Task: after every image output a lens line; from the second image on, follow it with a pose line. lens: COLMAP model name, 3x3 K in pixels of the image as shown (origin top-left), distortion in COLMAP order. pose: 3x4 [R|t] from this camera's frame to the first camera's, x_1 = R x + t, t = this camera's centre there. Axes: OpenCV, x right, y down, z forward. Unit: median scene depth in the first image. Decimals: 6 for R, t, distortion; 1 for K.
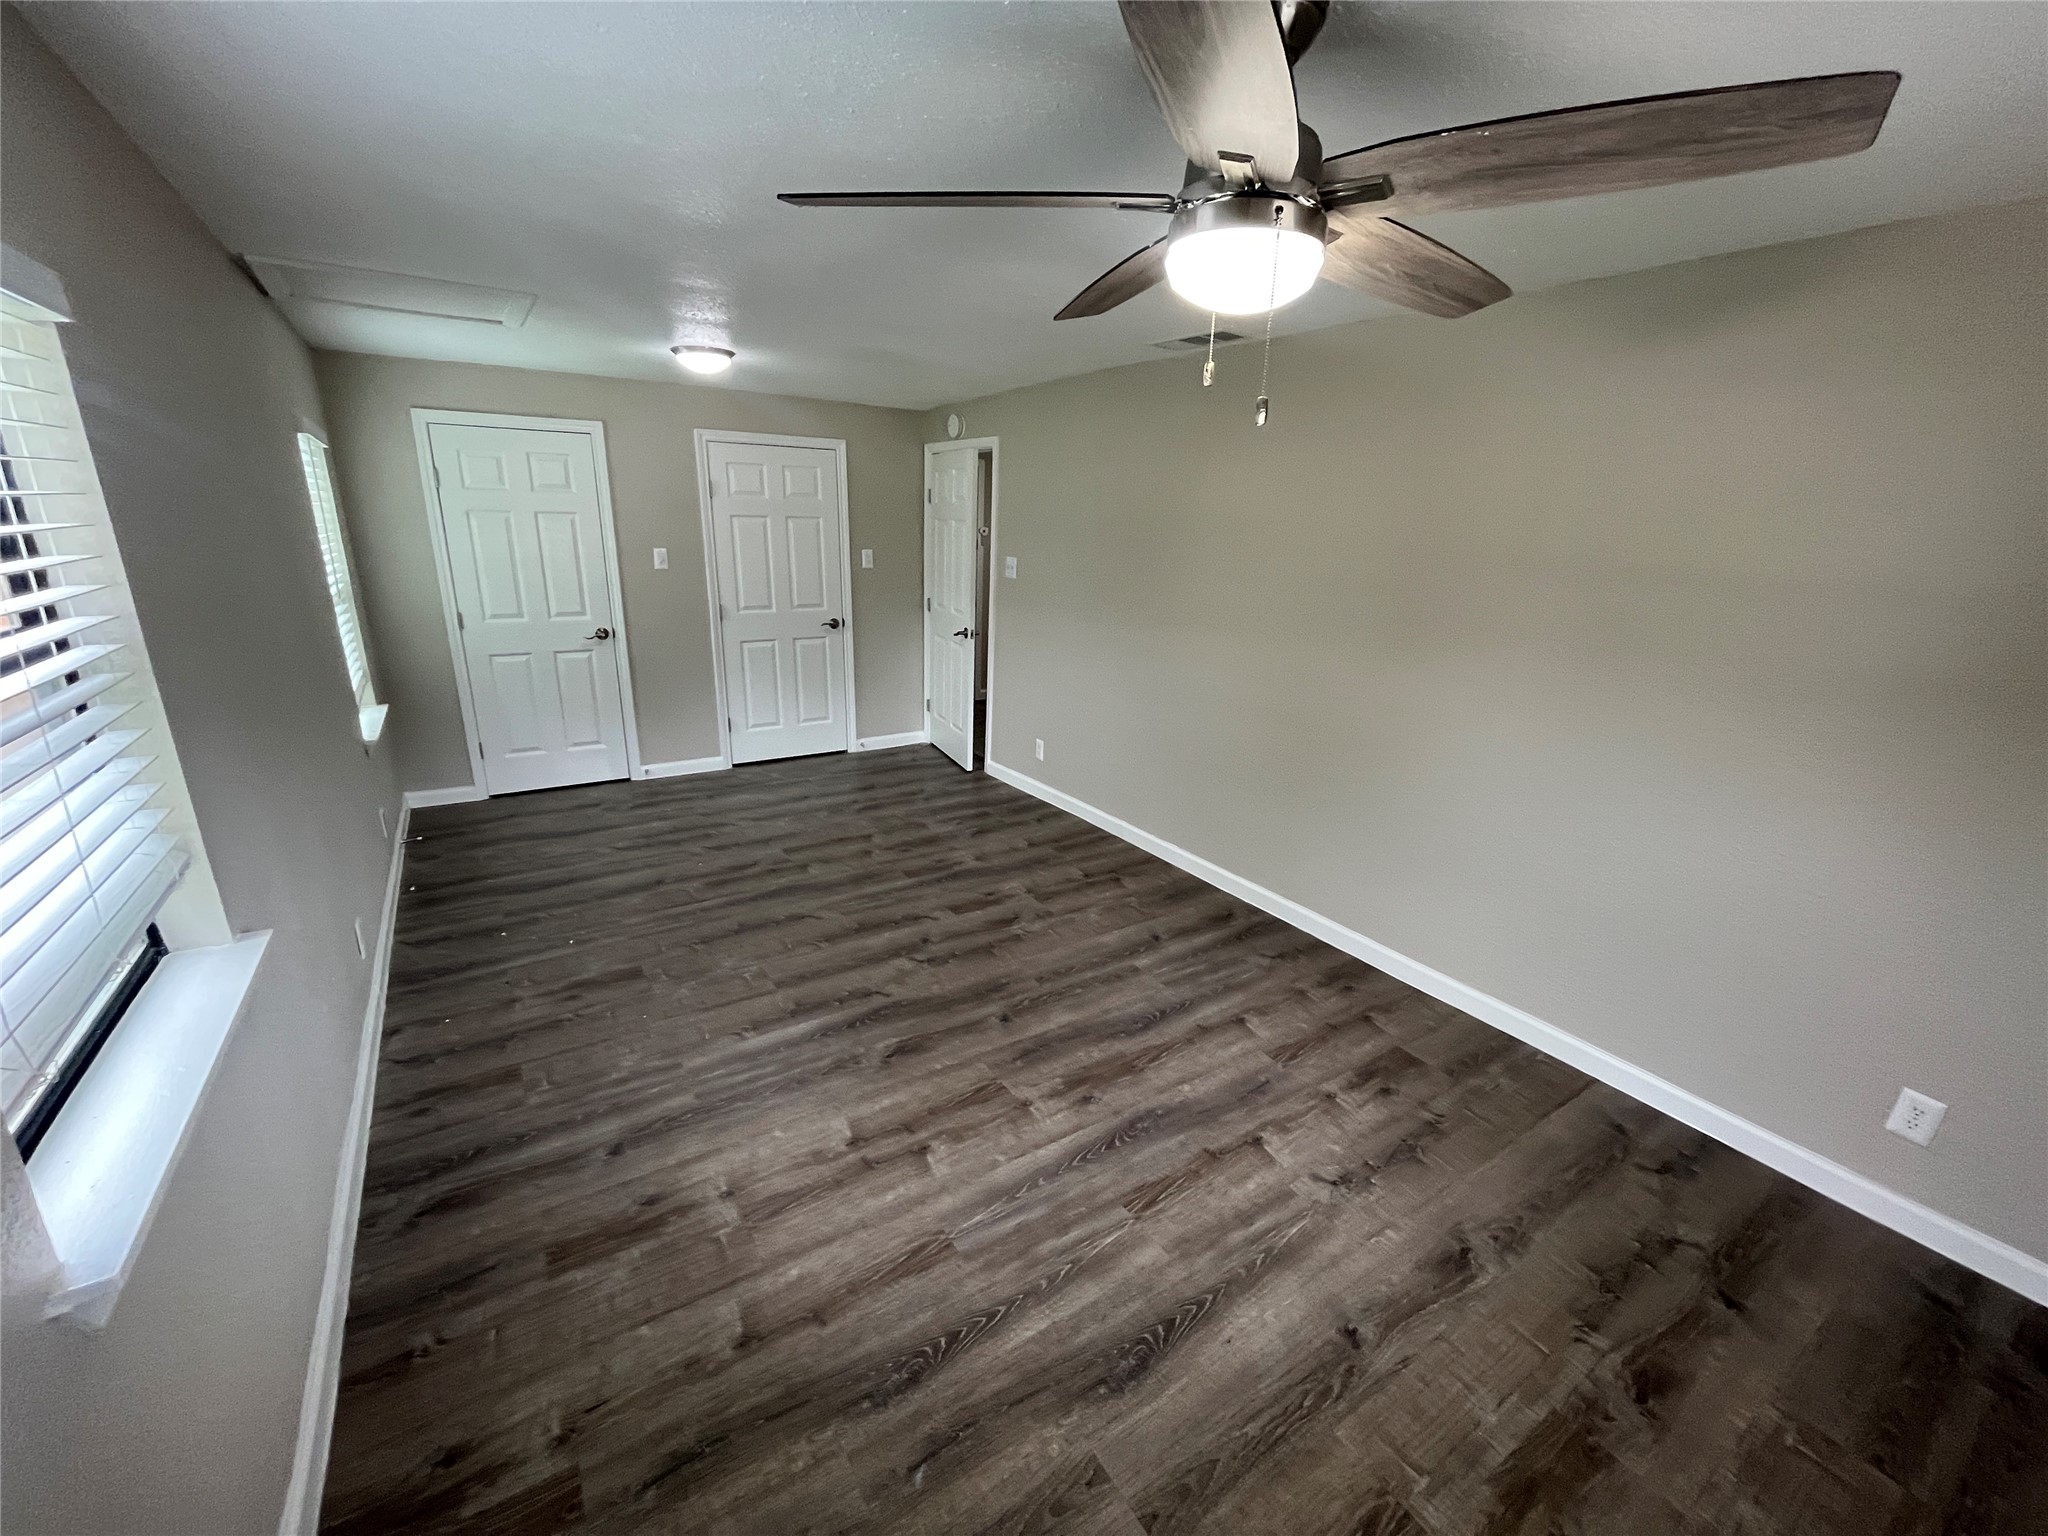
lens RADIAL K [[825.8, 0, 1024.0], [0, 825.8, 768.0], [0, 0, 1]] dist [-0.003129, 0.000086]
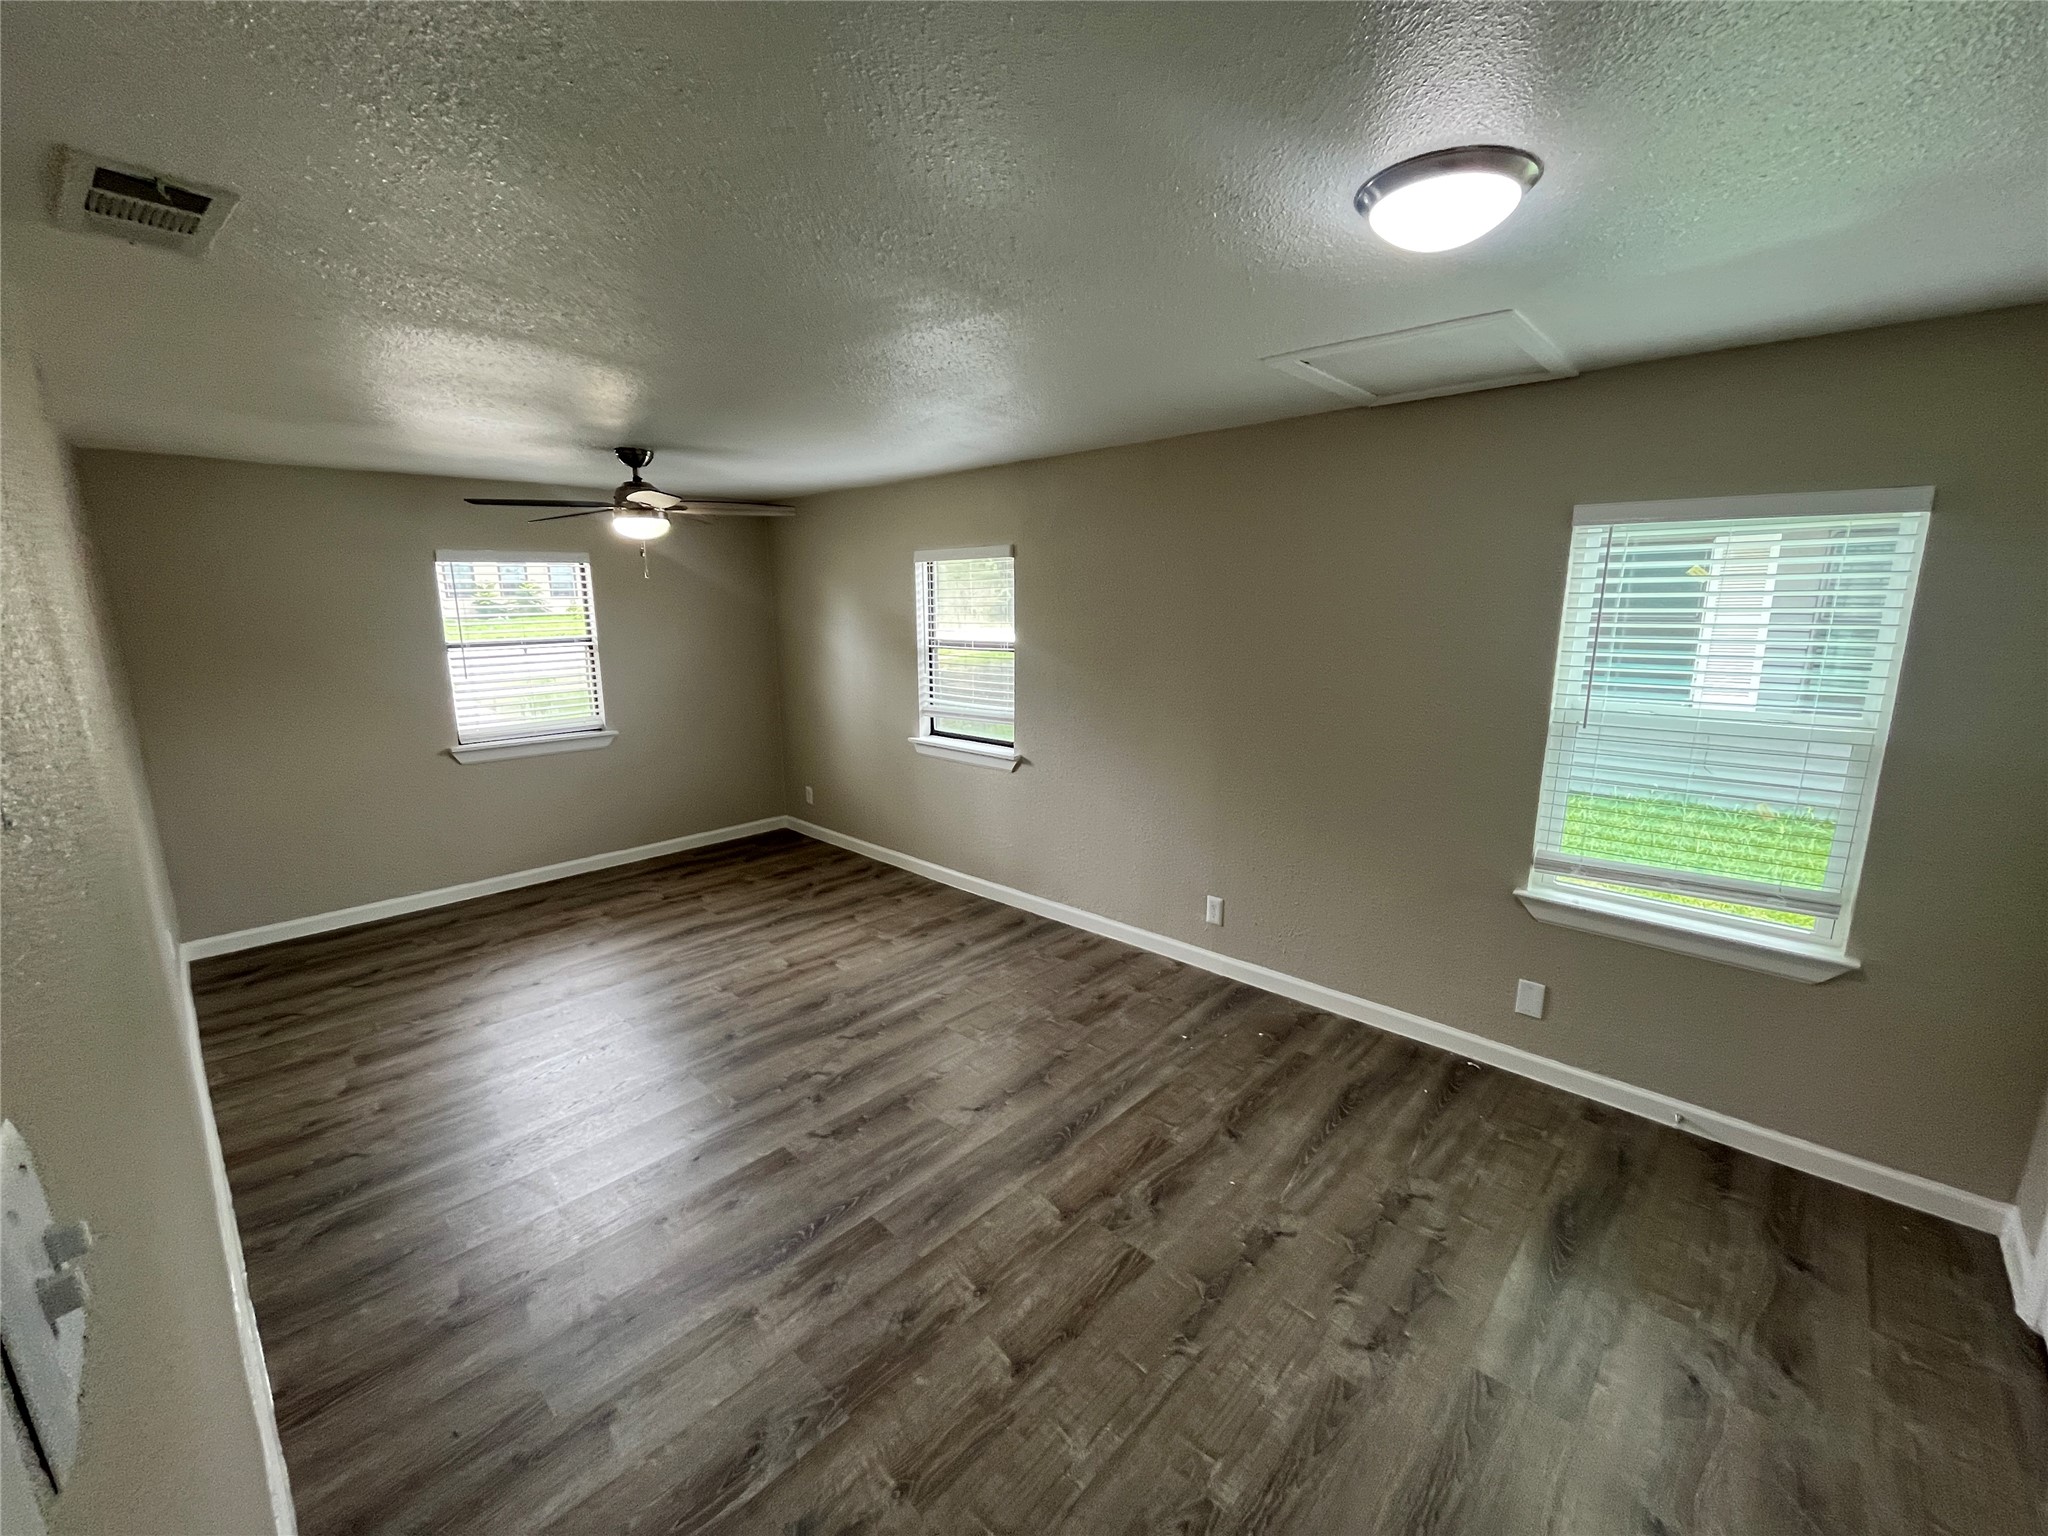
lens RADIAL K [[825.8, 0, 1024.0], [0, 825.8, 768.0], [0, 0, 1]] dist [-0.003129, 0.000086]
pose [[-0.970598, 0.023919, -0.239517, -0.157450], [-0.091062, 0.884612, 0.457350, -0.600960], [0.222818, 0.465714, -0.856424, 1.953604]]
